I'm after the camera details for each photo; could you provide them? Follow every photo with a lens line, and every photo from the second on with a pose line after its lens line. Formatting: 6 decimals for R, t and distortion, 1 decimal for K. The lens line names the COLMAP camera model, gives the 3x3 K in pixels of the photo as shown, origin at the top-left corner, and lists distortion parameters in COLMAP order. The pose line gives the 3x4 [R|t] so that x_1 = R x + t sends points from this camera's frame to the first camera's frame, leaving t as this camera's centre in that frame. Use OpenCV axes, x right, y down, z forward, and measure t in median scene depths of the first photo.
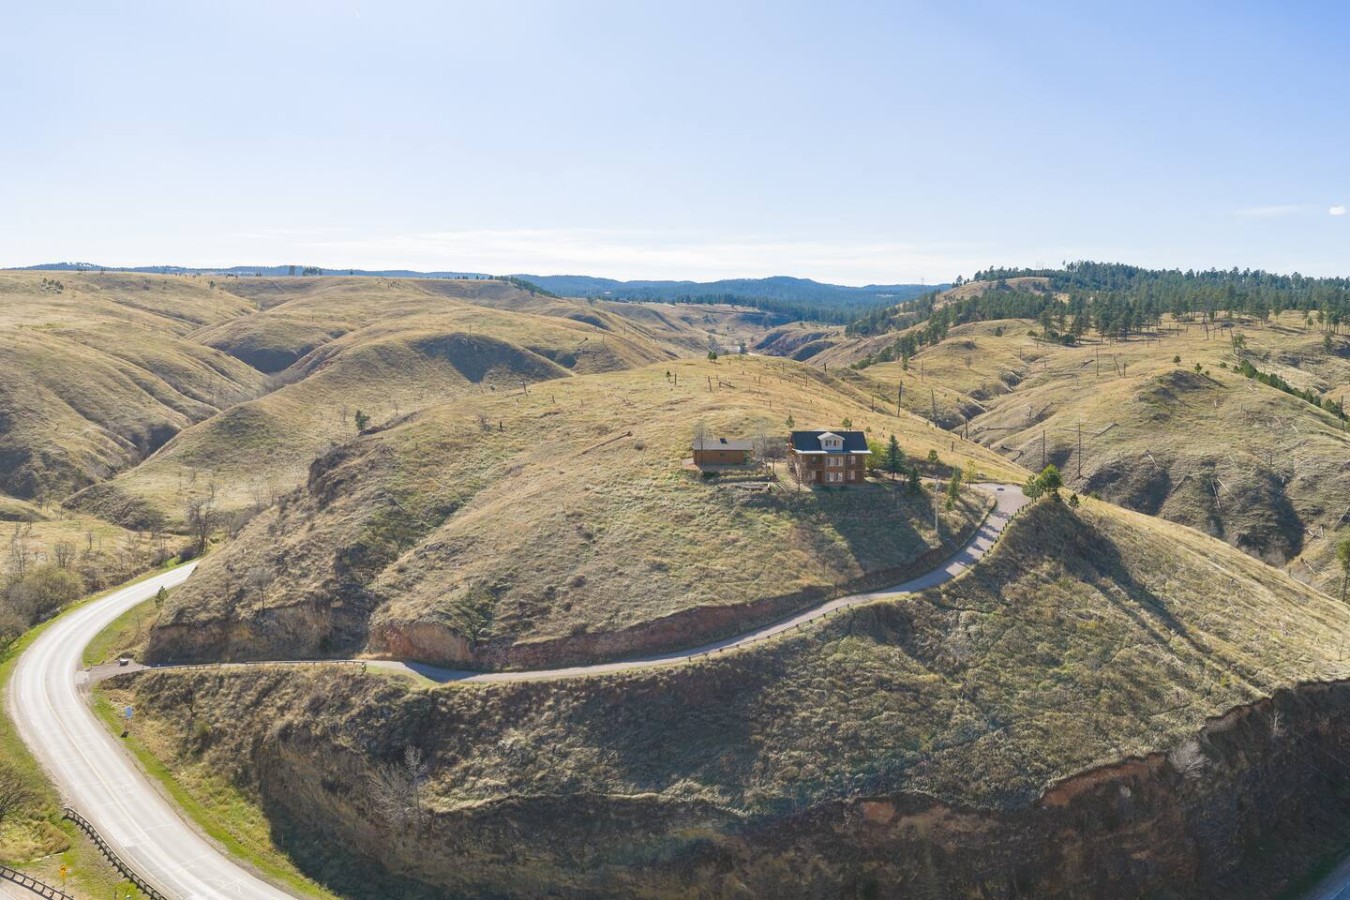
lens RADIAL K [[1113.6, 0, 674.2], [0, 1113.6, 451.6], [0, 0, 1]] dist [0.016581, -0.029346]
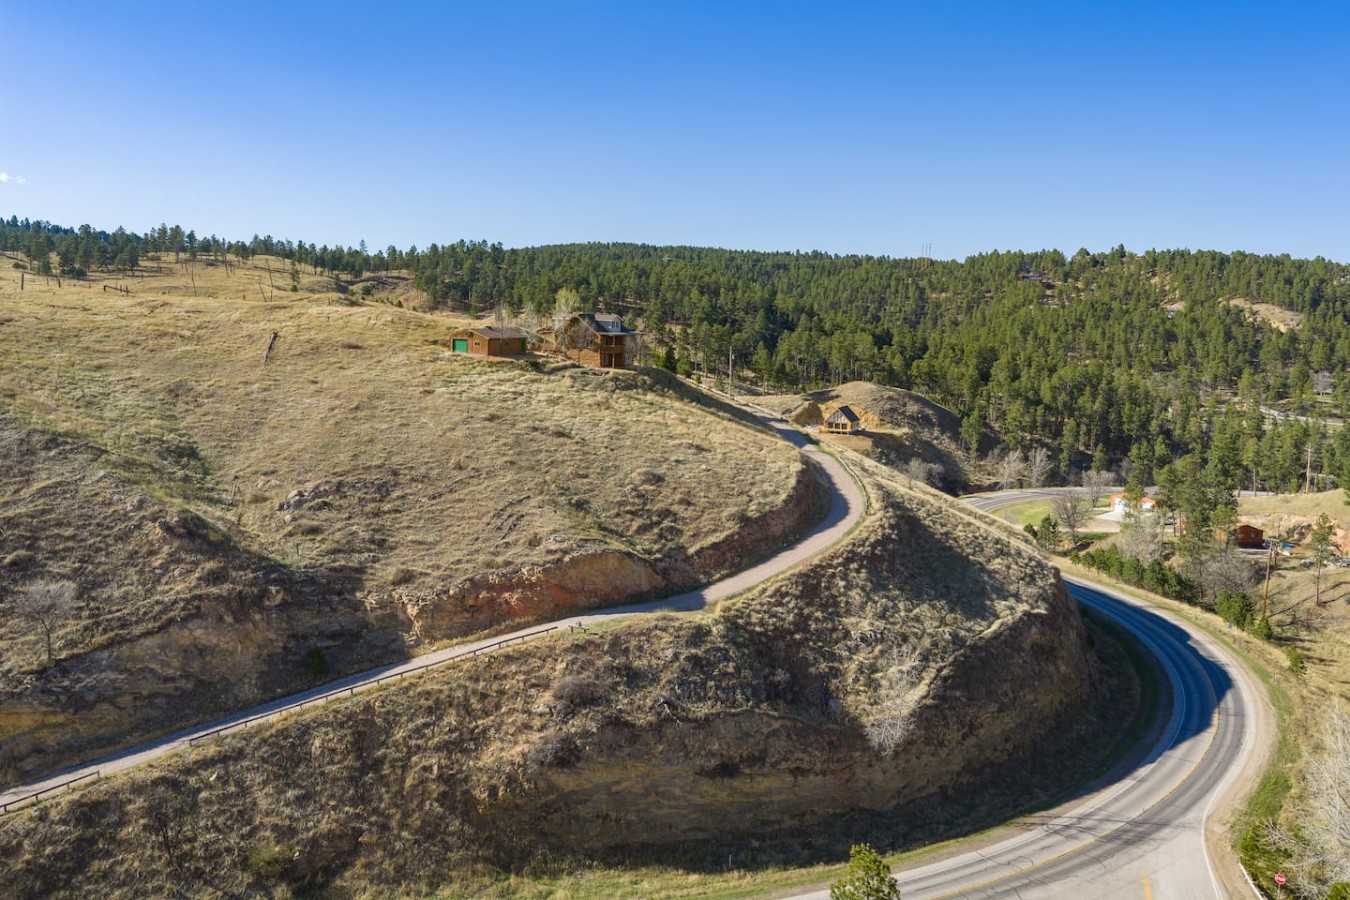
lens RADIAL K [[1113.6, 0, 674.1], [0, 1113.6, 451.8], [0, 0, 1]] dist [0.016581, -0.029346]
pose [[0.452392, -0.109875, 0.885025, -0.303815], [0.083850, 0.993226, 0.080448, 0.012264], [-0.887868, 0.037815, 0.458541, 0.226406]]
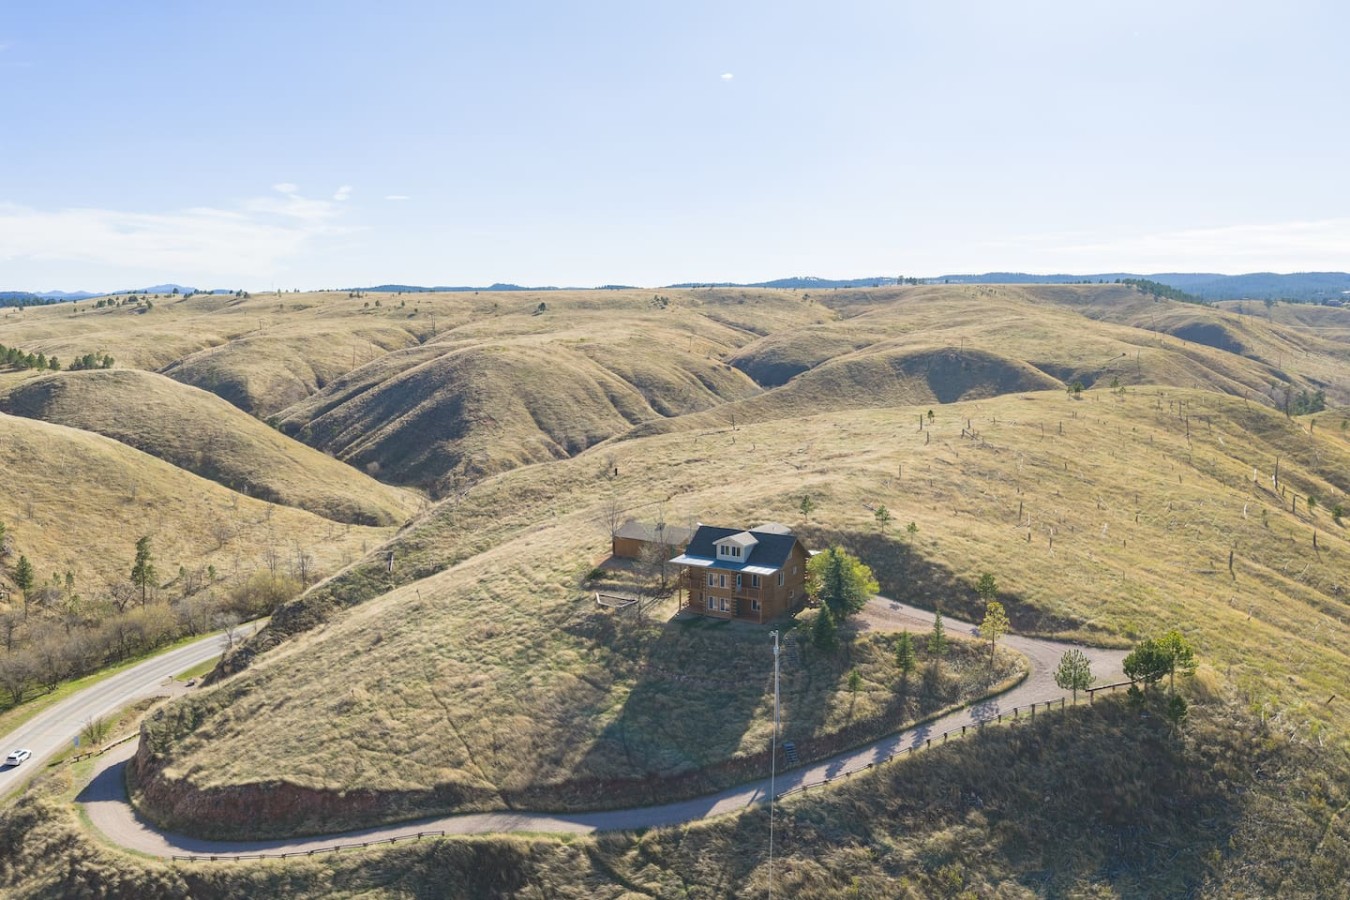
lens RADIAL K [[1113.6, 0, 677.2], [0, 1113.6, 447.6], [0, 0, 1]] dist [0.016581, -0.029346]
pose [[0.808564, 0.056947, -0.585646, 0.214574], [-0.061719, 0.998023, 0.011835, -0.031903], [0.585163, 0.026576, 0.810480, 0.199606]]
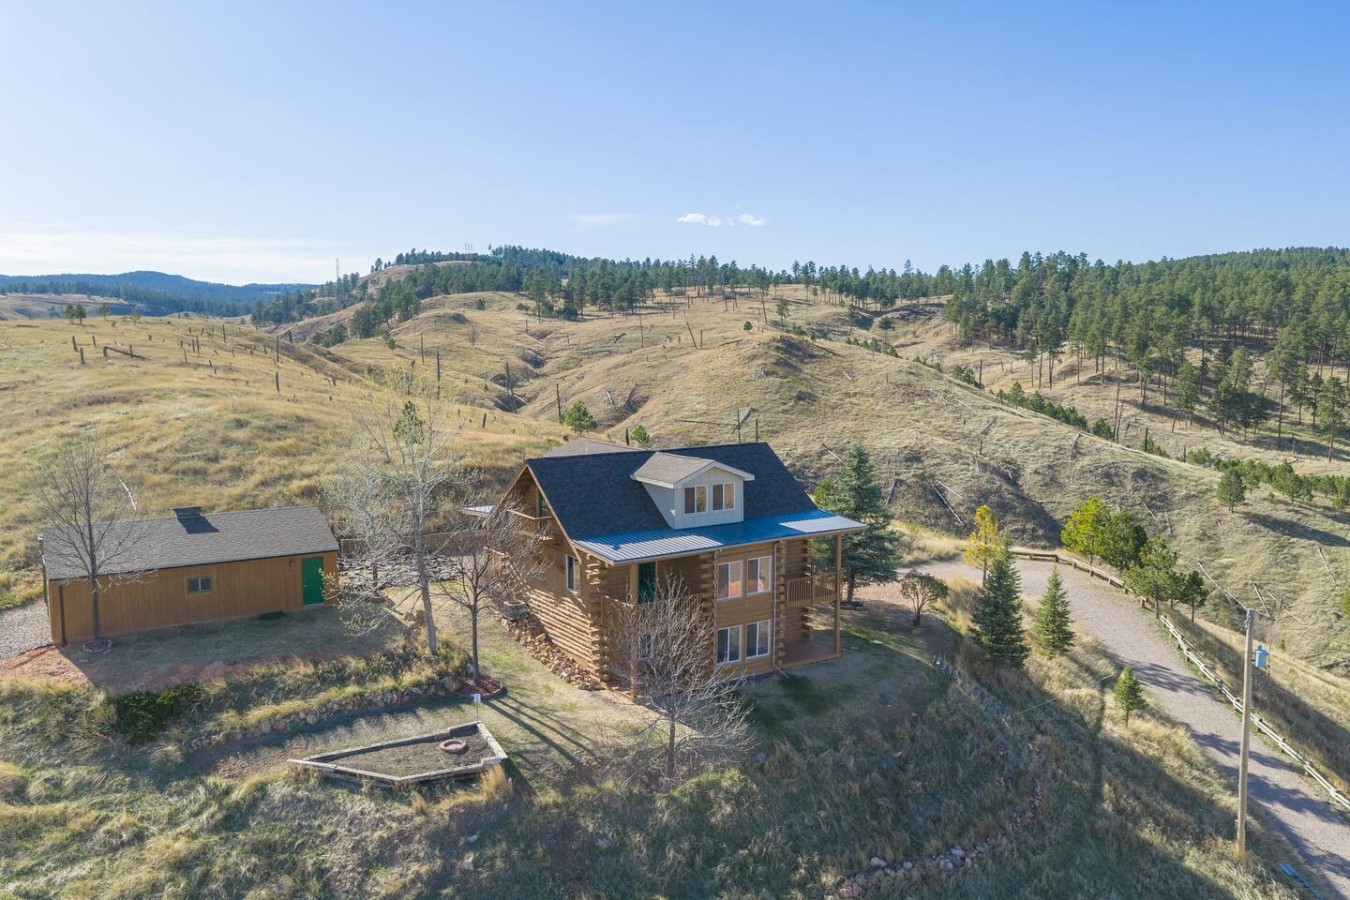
lens RADIAL K [[1113.6, 0, 677.2], [0, 1113.6, 459.6], [0, 0, 1]] dist [0.016581, -0.029346]
pose [[0.859791, -0.067745, 0.506133, 0.006728], [0.065675, 0.997599, 0.021962, -0.009470], [-0.506406, 0.014357, 0.862176, 0.347686]]
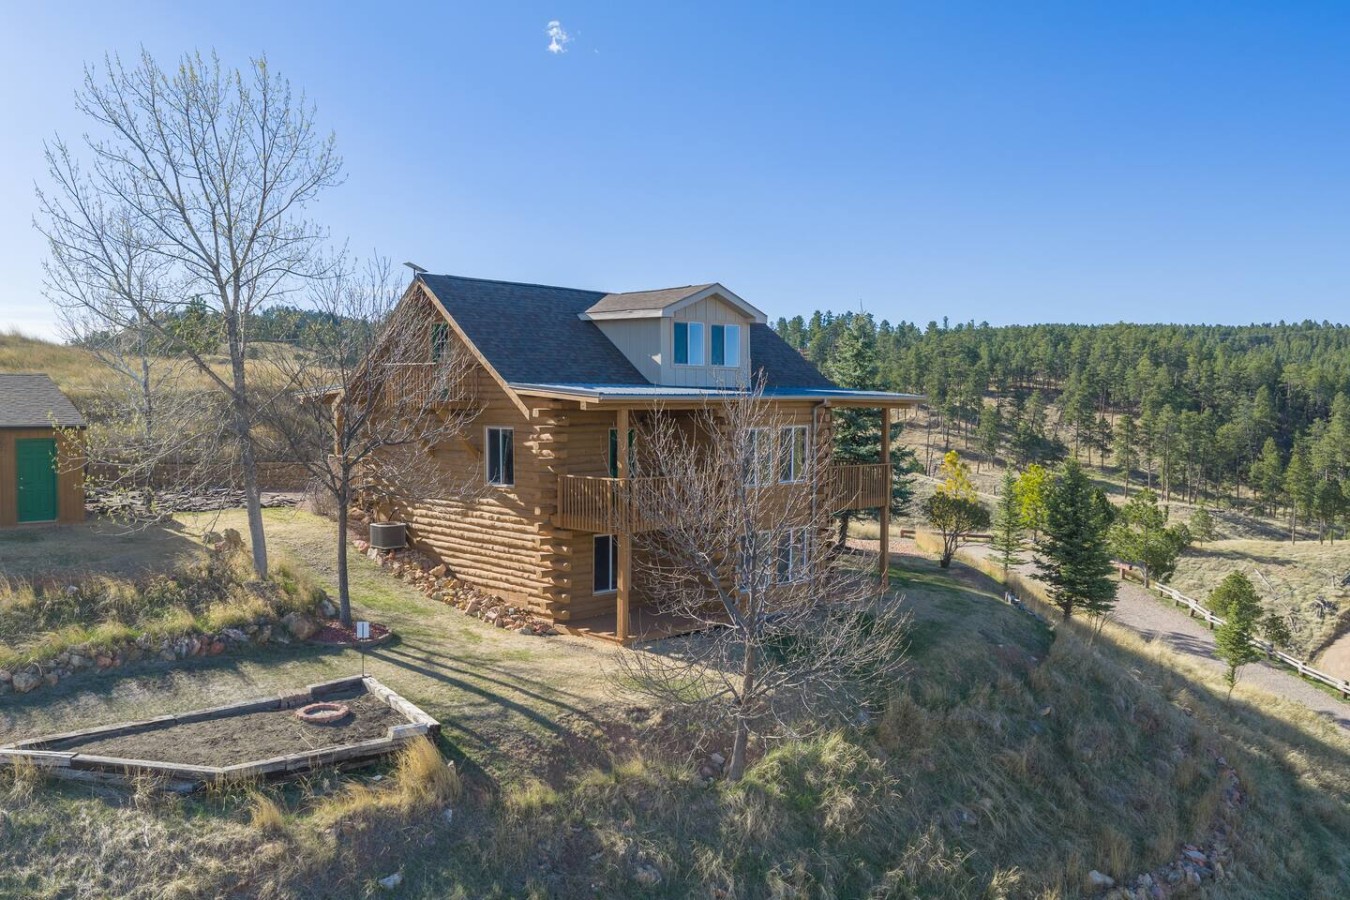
lens RADIAL K [[1113.6, 0, 677.7], [0, 1113.6, 452.0], [0, 0, 1]] dist [0.016581, -0.029346]
pose [[0.744479, -0.032954, 0.666832, 0.015152], [0.077798, 0.996259, -0.037624, 0.005614], [-0.663097, 0.079889, 0.744258, 0.387484]]
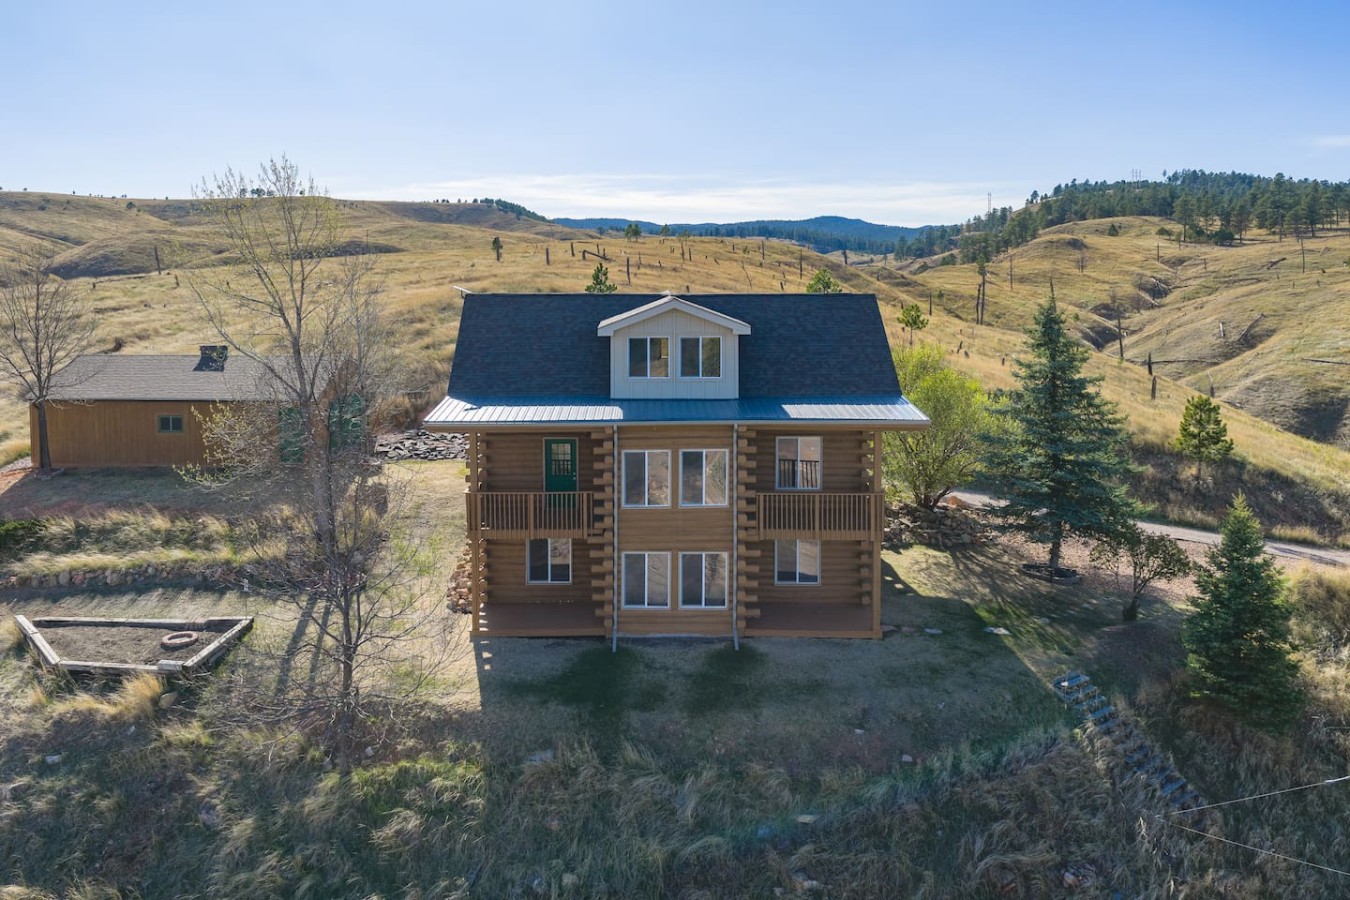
lens RADIAL K [[1144.6, 0, 625.0], [0, 1144.6, 340.1], [0, 0, 1]] dist [0.007039, -0.005063]
pose [[0.996414, -0.005968, -0.084406, 0.064928], [0.001310, 0.998478, -0.055132, -0.000476], [0.084606, 0.054824, 0.994905, 0.365510]]
